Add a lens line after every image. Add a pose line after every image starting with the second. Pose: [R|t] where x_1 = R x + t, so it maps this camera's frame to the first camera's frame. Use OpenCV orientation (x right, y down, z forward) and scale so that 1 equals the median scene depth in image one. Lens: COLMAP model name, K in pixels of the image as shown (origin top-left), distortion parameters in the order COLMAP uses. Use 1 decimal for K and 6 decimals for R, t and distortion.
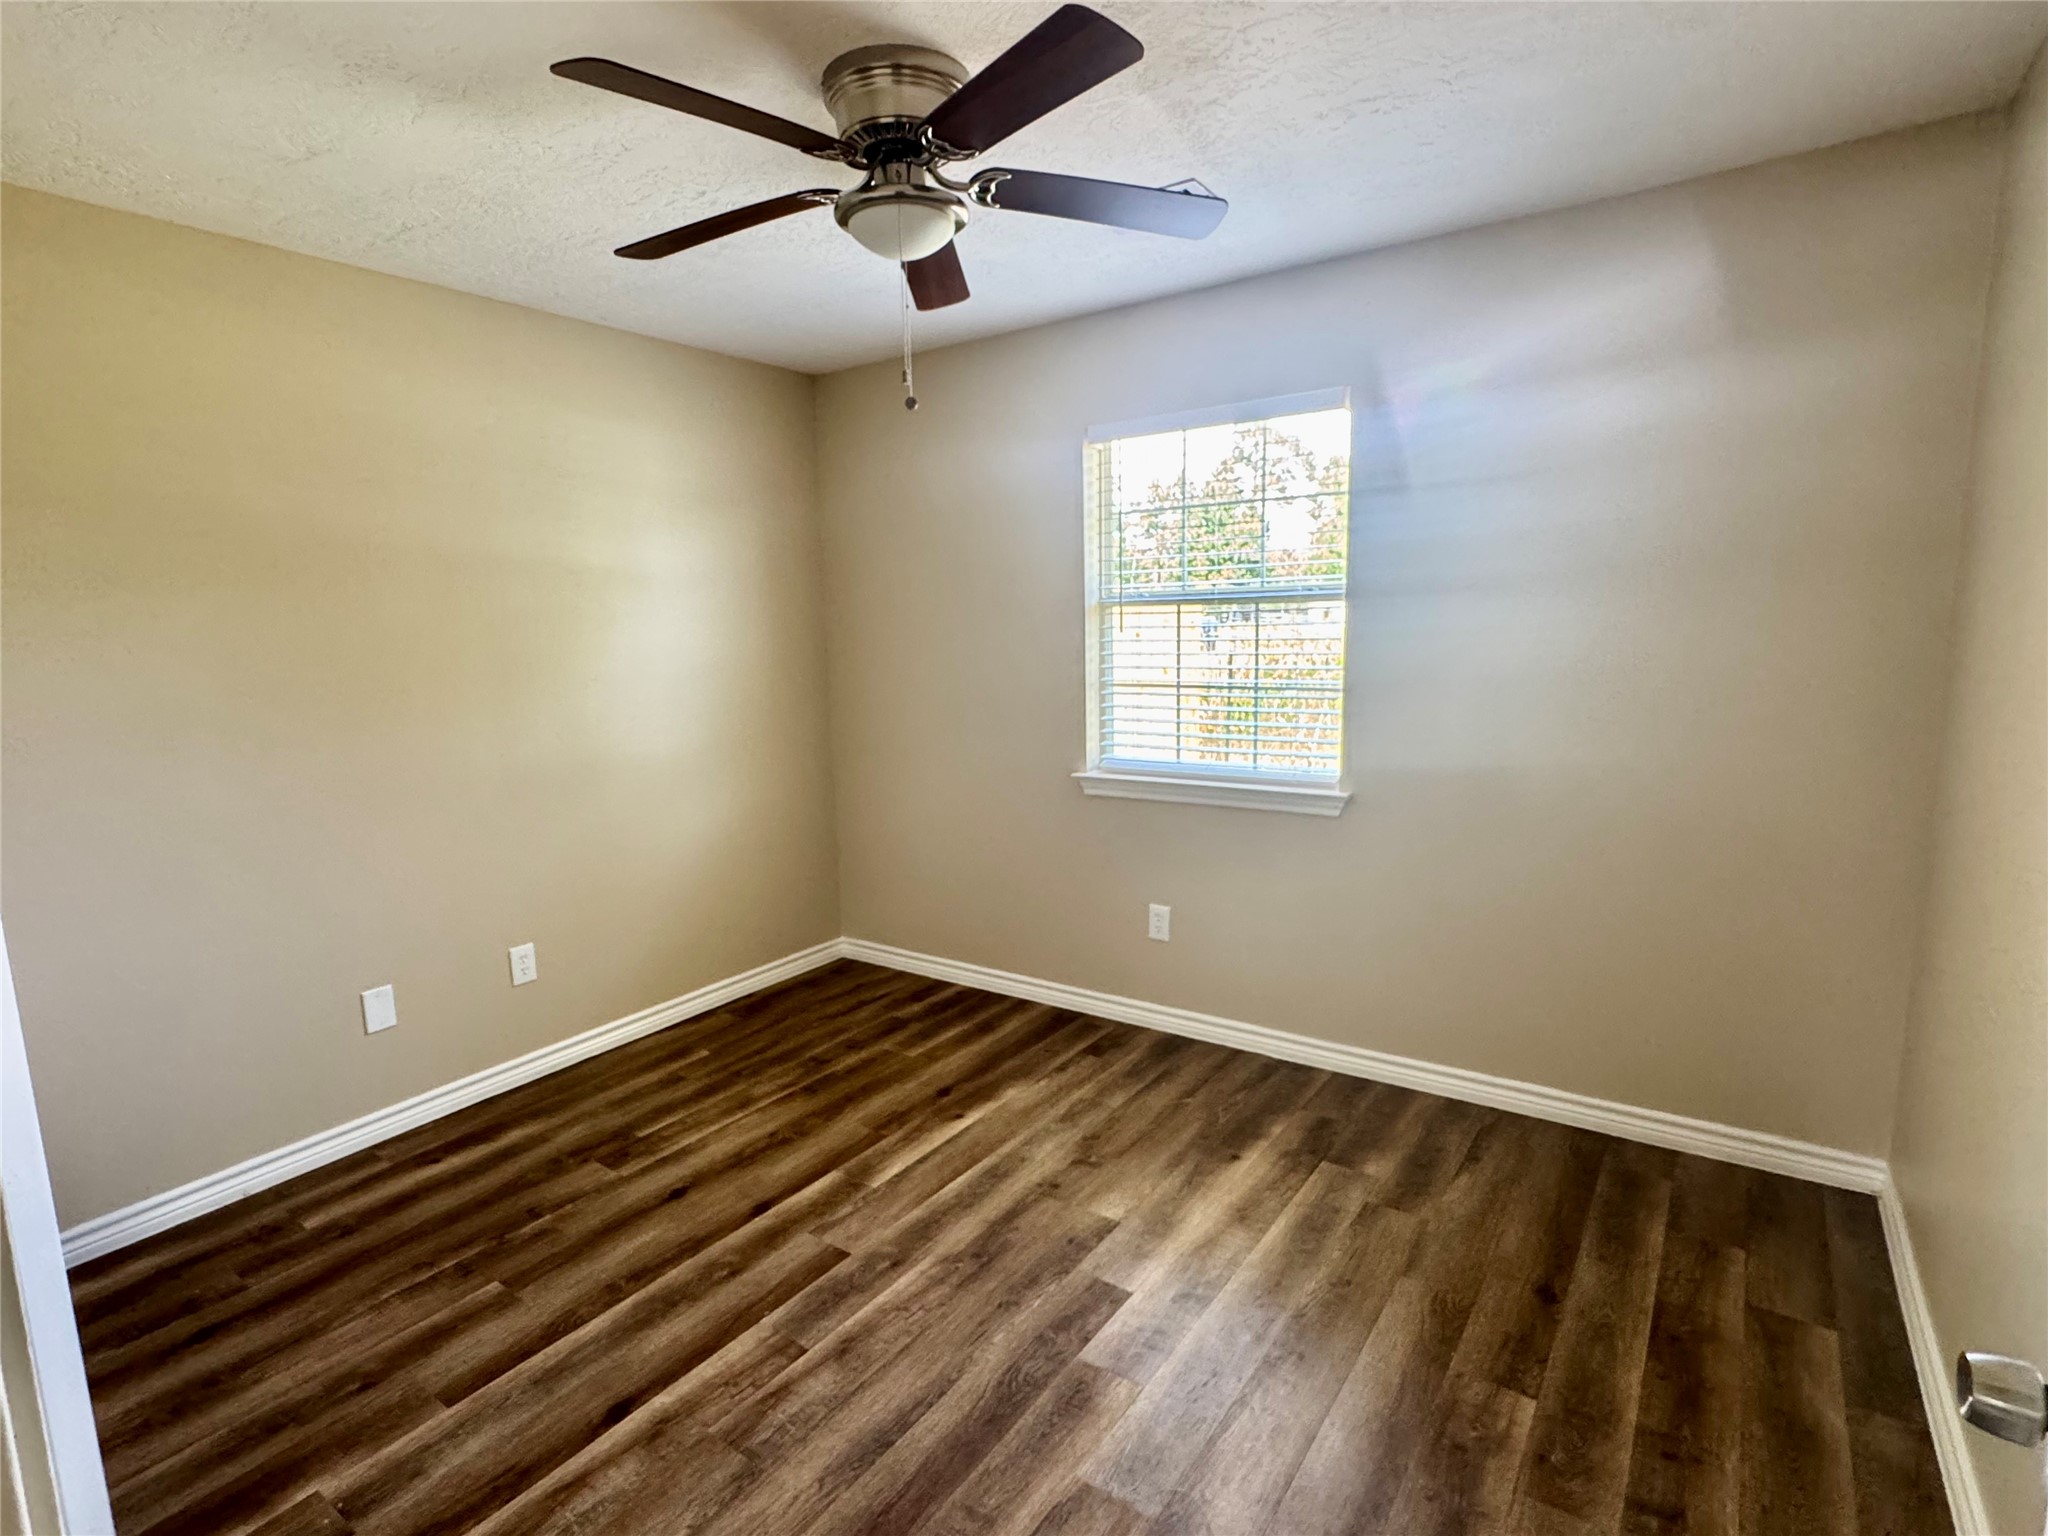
lens RADIAL K [[1017.2, 0, 1025.3], [0, 1017.2, 772.3], [0, 0, 1]] dist [-0.001912, 0.000472]
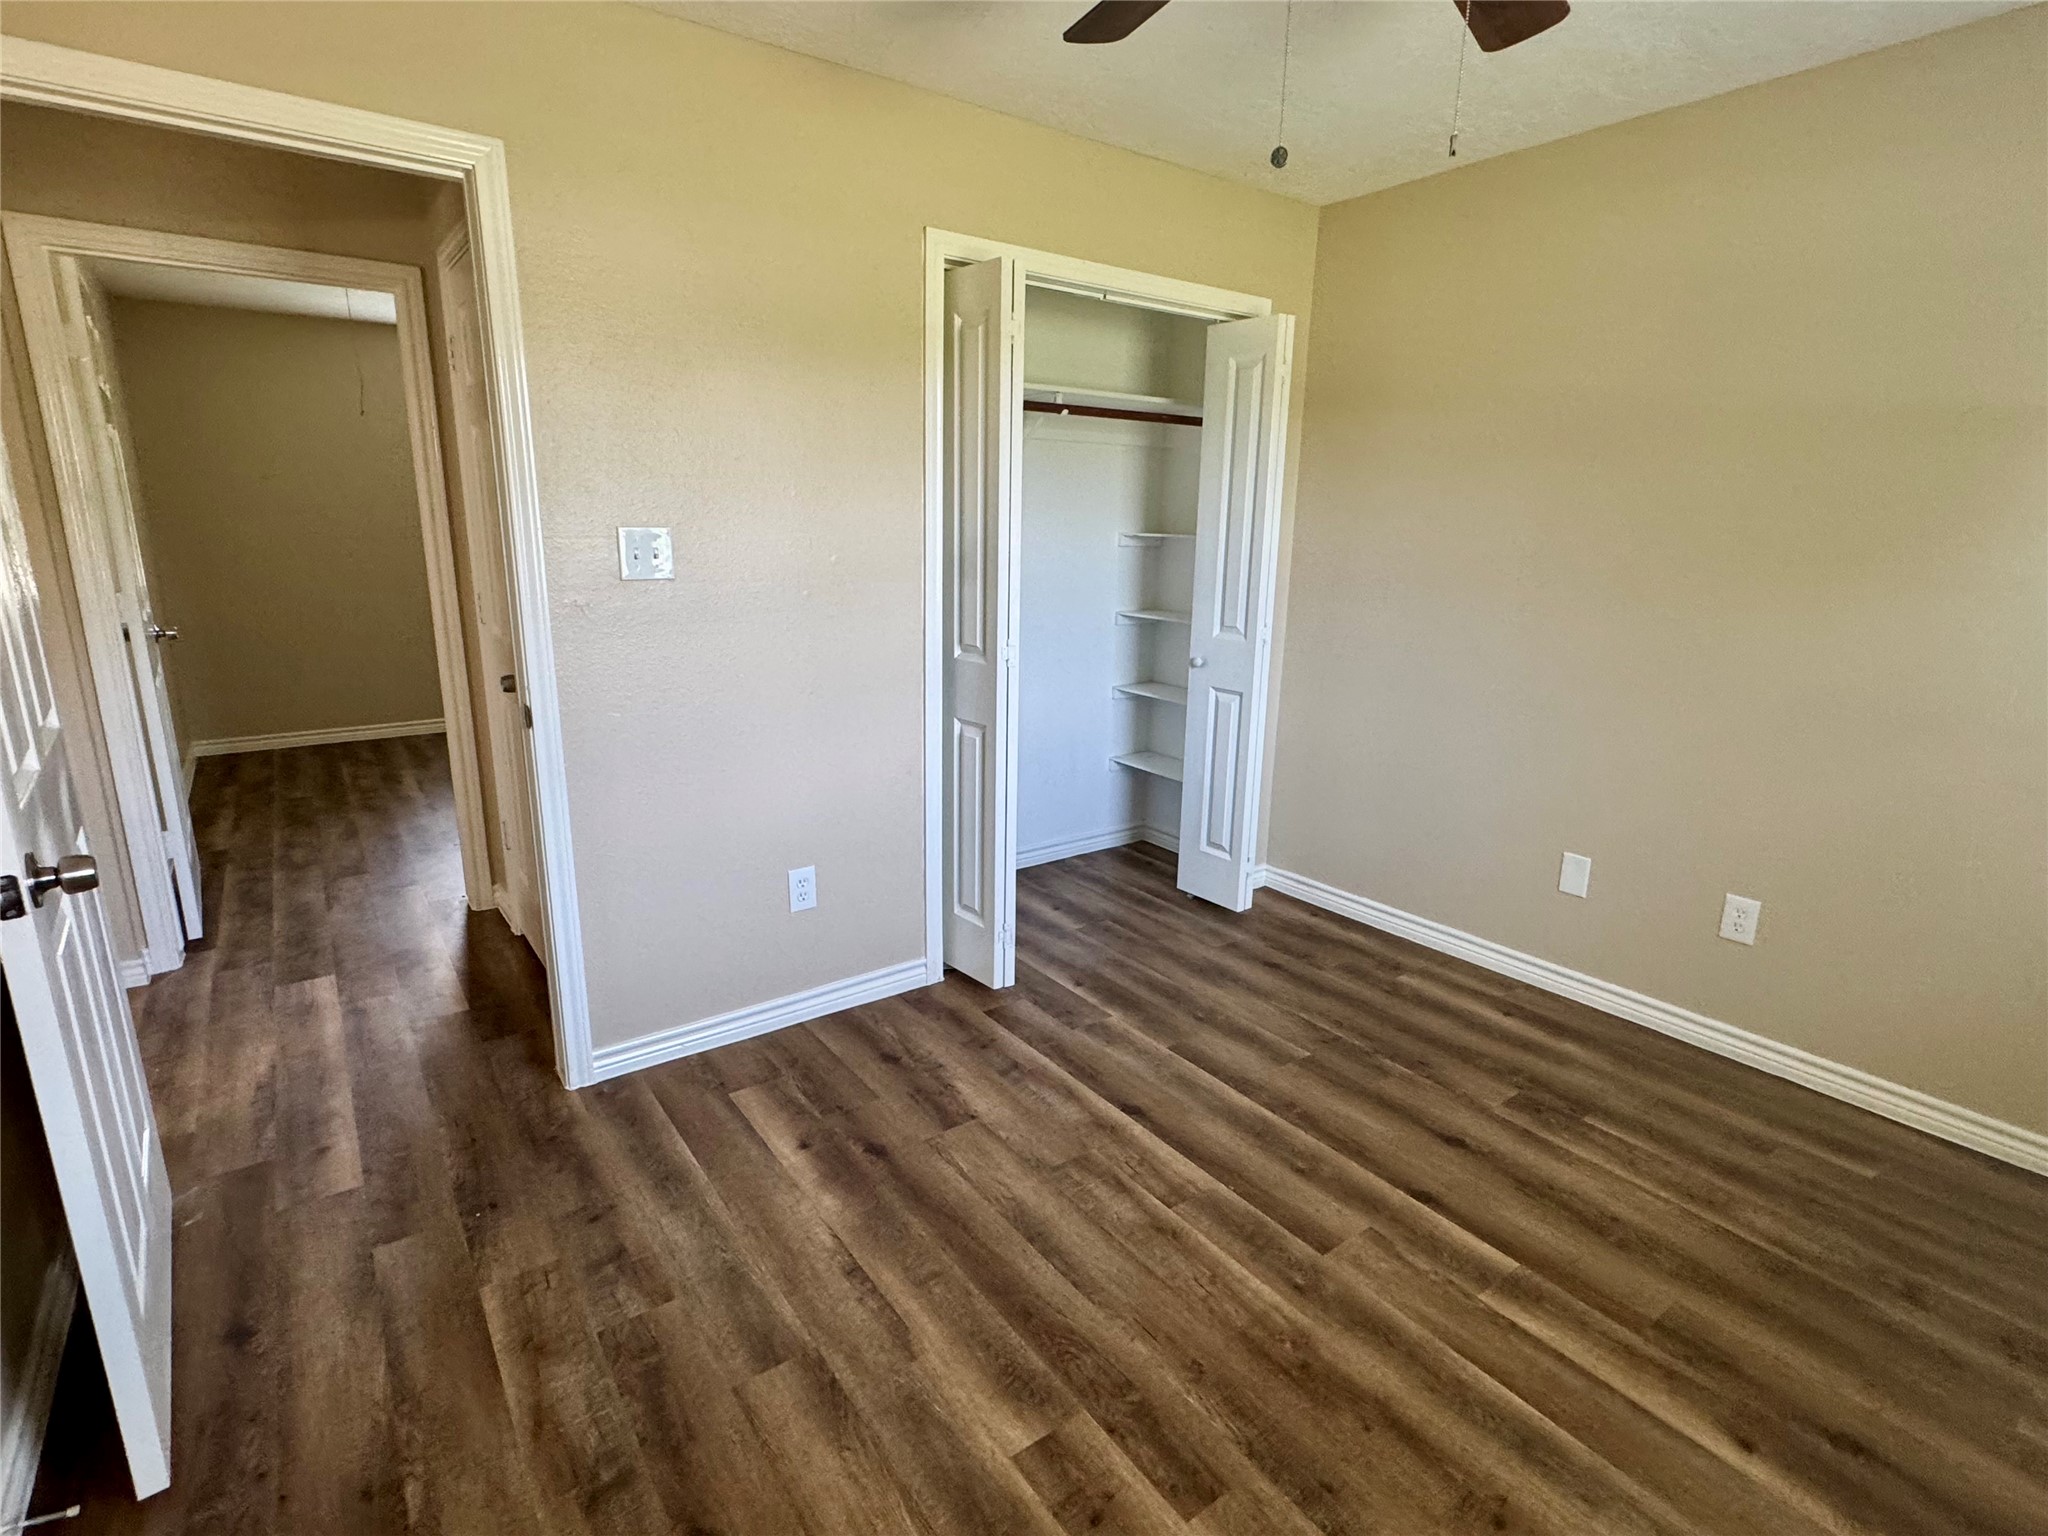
lens RADIAL K [[1017.2, 0, 1023.8], [0, 1017.2, 763.3], [0, 0, 1]] dist [-0.001912, 0.000472]
pose [[-0.327376, 0.247006, -0.912038, 0.578934], [-0.146234, 0.940354, 0.307166, -0.138543], [0.933510, 0.233930, -0.271728, 0.884844]]
